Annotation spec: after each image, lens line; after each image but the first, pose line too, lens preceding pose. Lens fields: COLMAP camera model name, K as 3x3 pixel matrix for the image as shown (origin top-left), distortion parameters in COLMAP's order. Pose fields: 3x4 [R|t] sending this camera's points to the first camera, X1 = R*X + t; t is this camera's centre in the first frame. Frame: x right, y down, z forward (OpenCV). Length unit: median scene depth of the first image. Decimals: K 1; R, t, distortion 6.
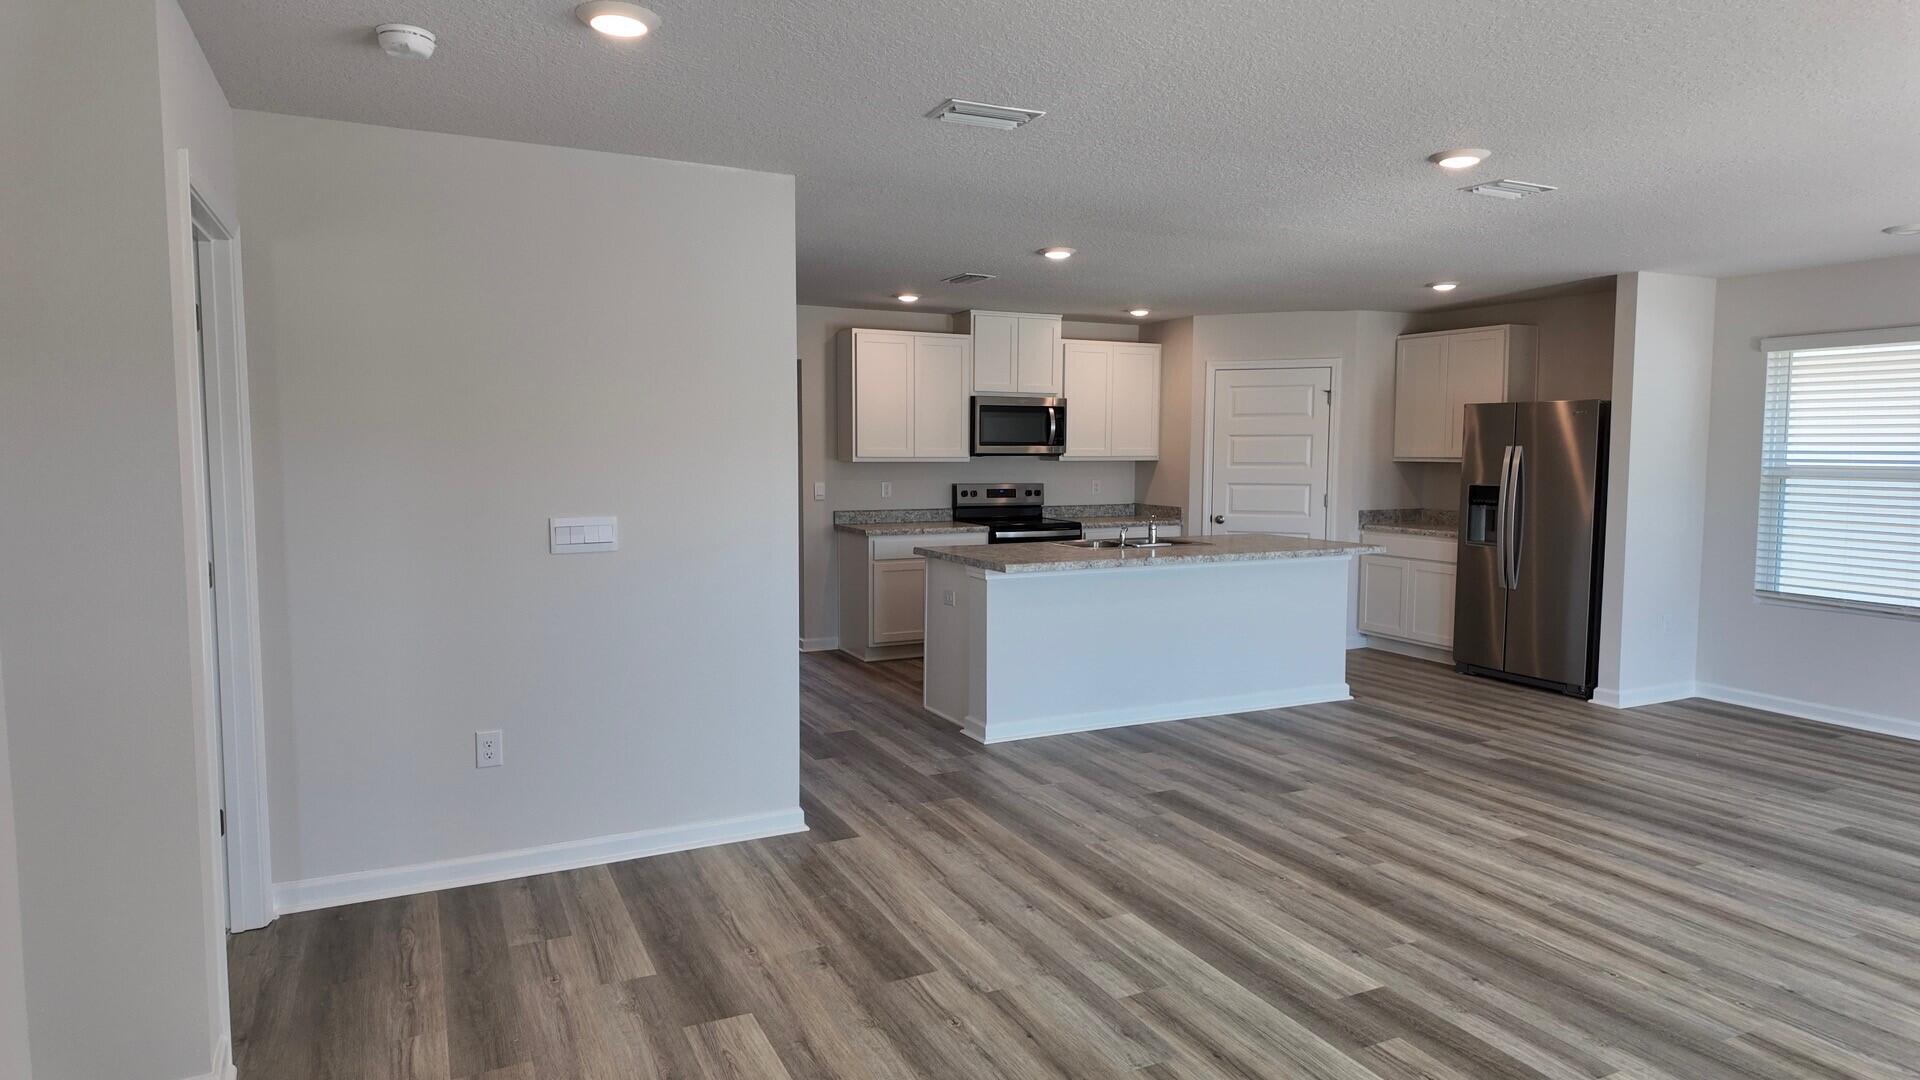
lens RADIAL K [[1120.2, 0, 956.8], [0, 1120.2, 536.1], [0, 0, 1]] dist [0.052306, -0.050538]
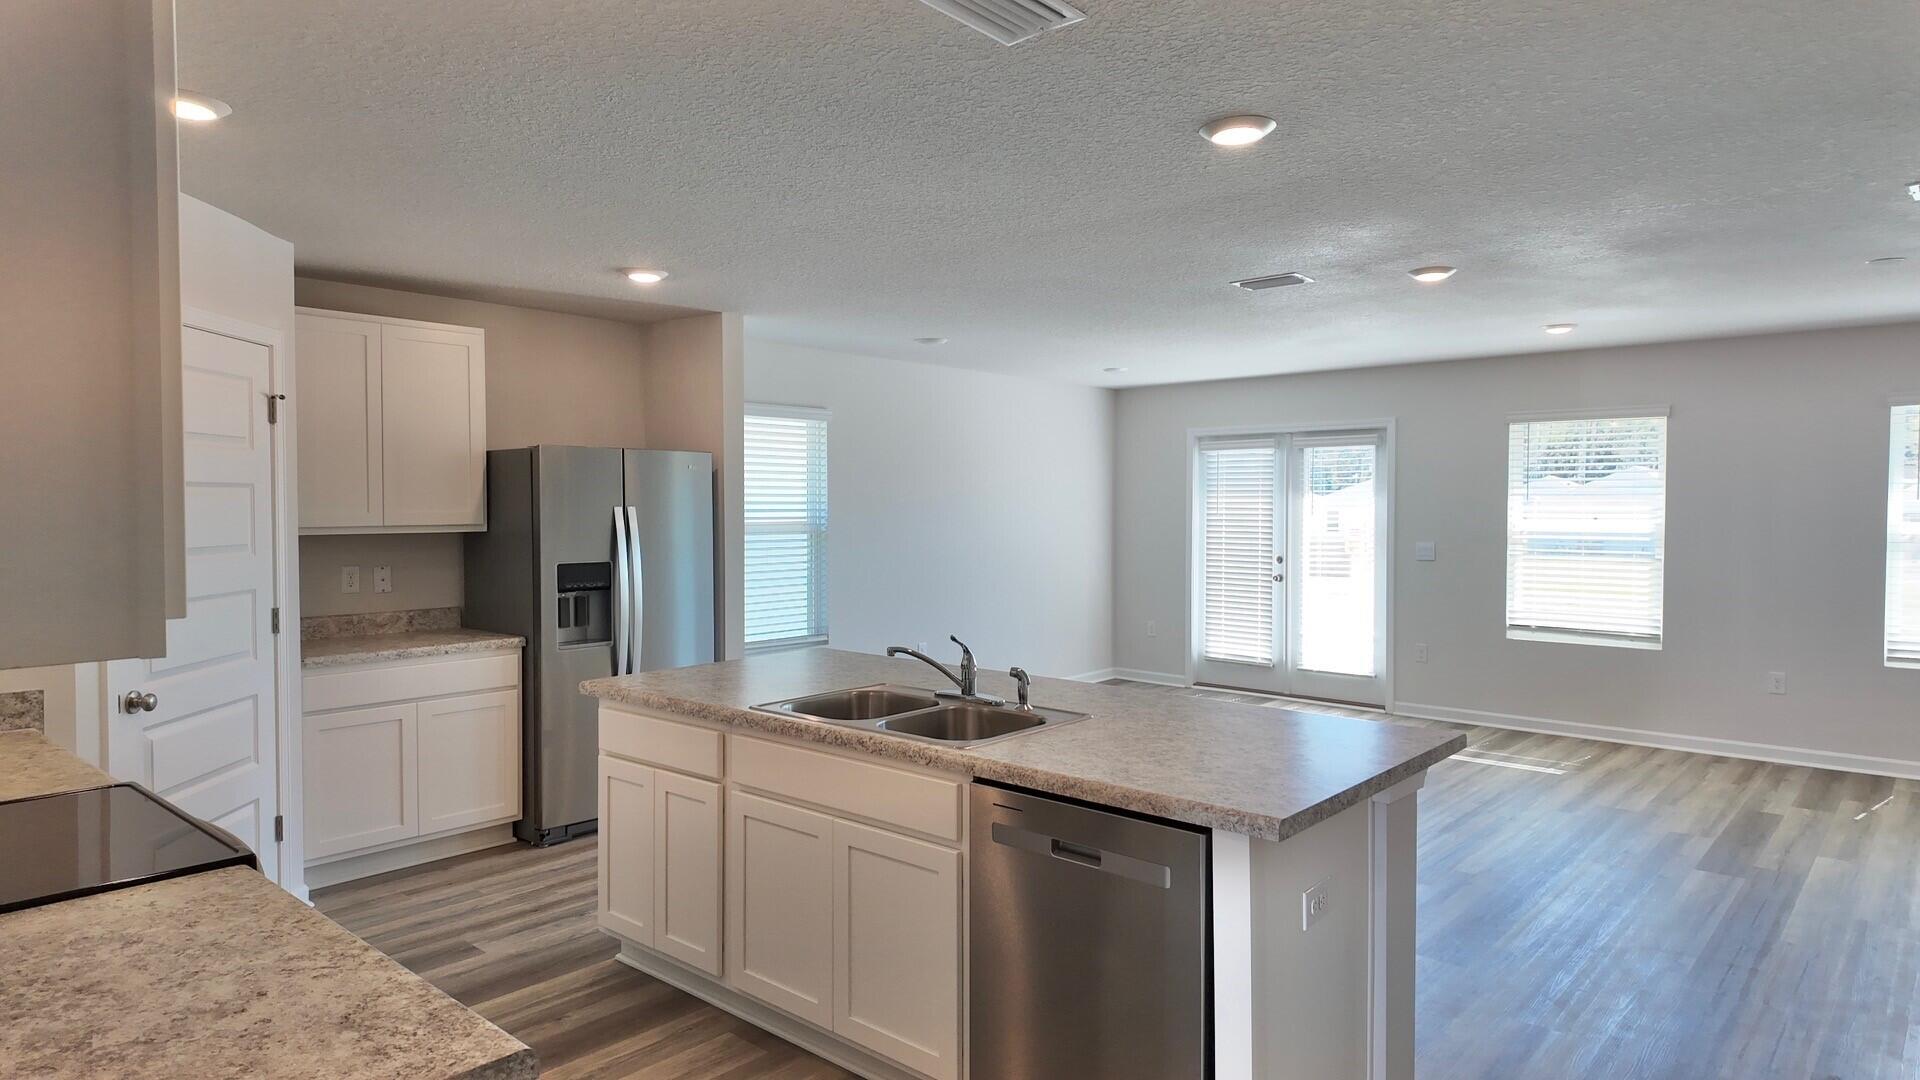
lens RADIAL K [[1120.2, 0, 971.9], [0, 1120.2, 529.6], [0, 0, 1]] dist [0.052306, -0.050538]
pose [[-0.382017, -0.026332, 0.923780, -0.301660], [0.075294, 0.995384, 0.059510, -0.098562], [-0.921083, 0.092288, -0.378271, 1.162560]]
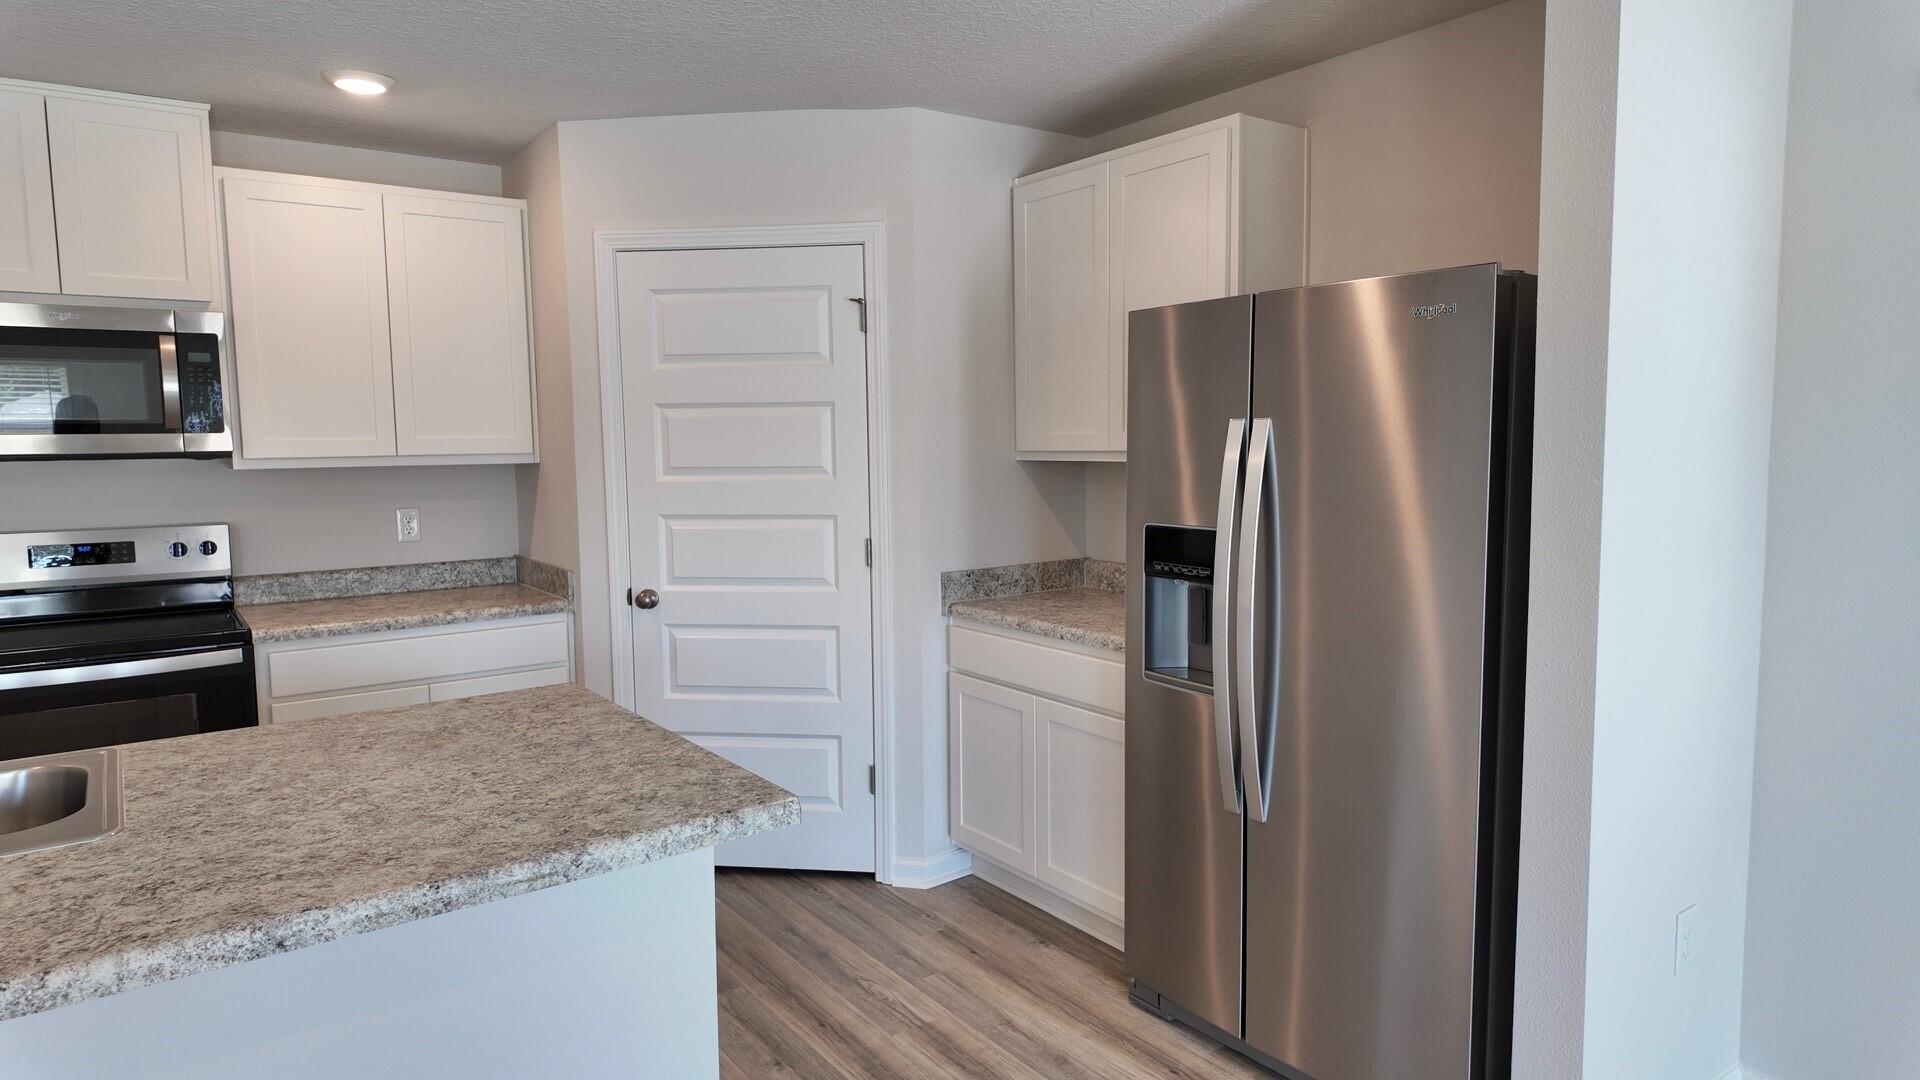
lens RADIAL K [[1120.2, 0, 976.2], [0, 1120.2, 521.6], [0, 0, 1]] dist [0.052306, -0.050538]
pose [[0.981643, -0.028941, 0.188518, 0.370423], [0.029805, 0.999554, -0.001747, -0.052804], [-0.188384, 0.007333, 0.982068, 0.727469]]
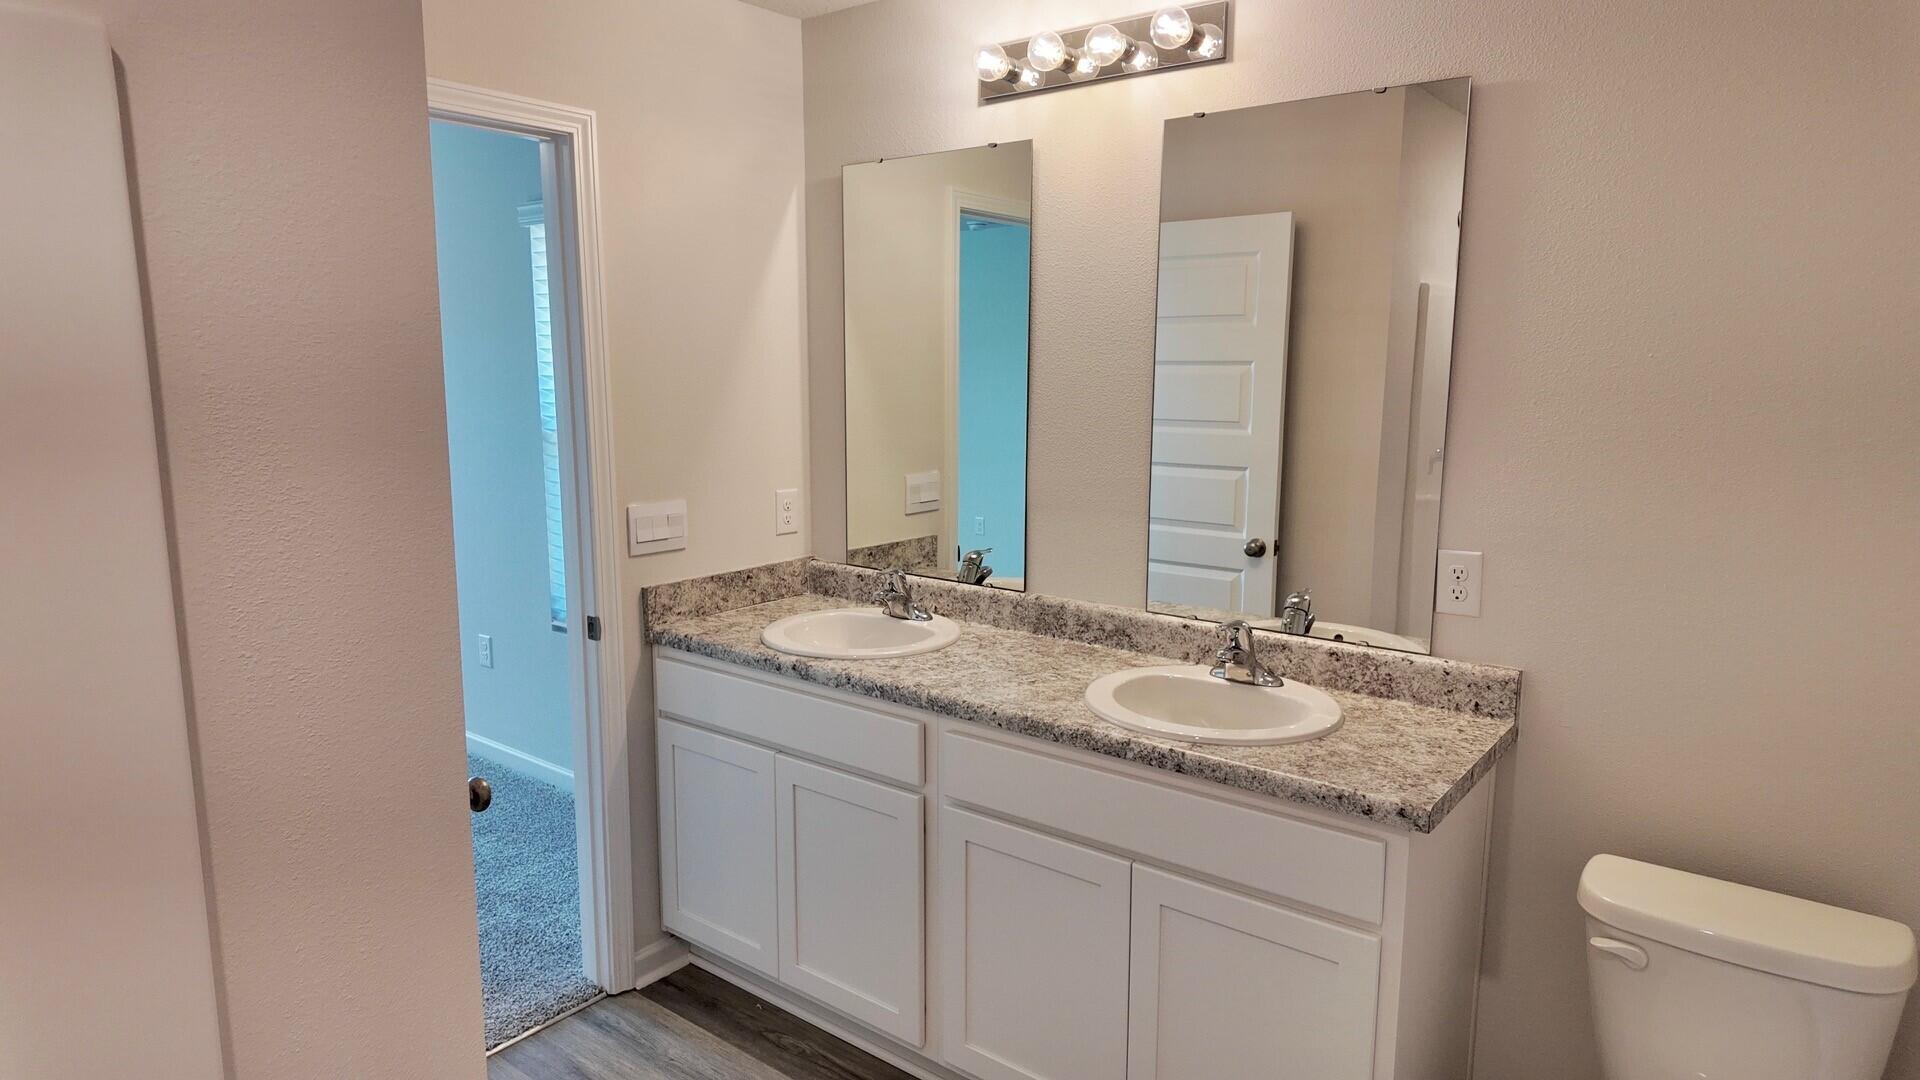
lens RADIAL K [[1120.2, 0, 975.2], [0, 1120.2, 545.9], [0, 0, 1]] dist [0.052306, -0.050538]
pose [[0.445379, 0.136738, -0.884839, 0.696276], [-0.080487, 0.990383, 0.112535, -0.081568], [0.891717, 0.021097, 0.452101, 0.798954]]
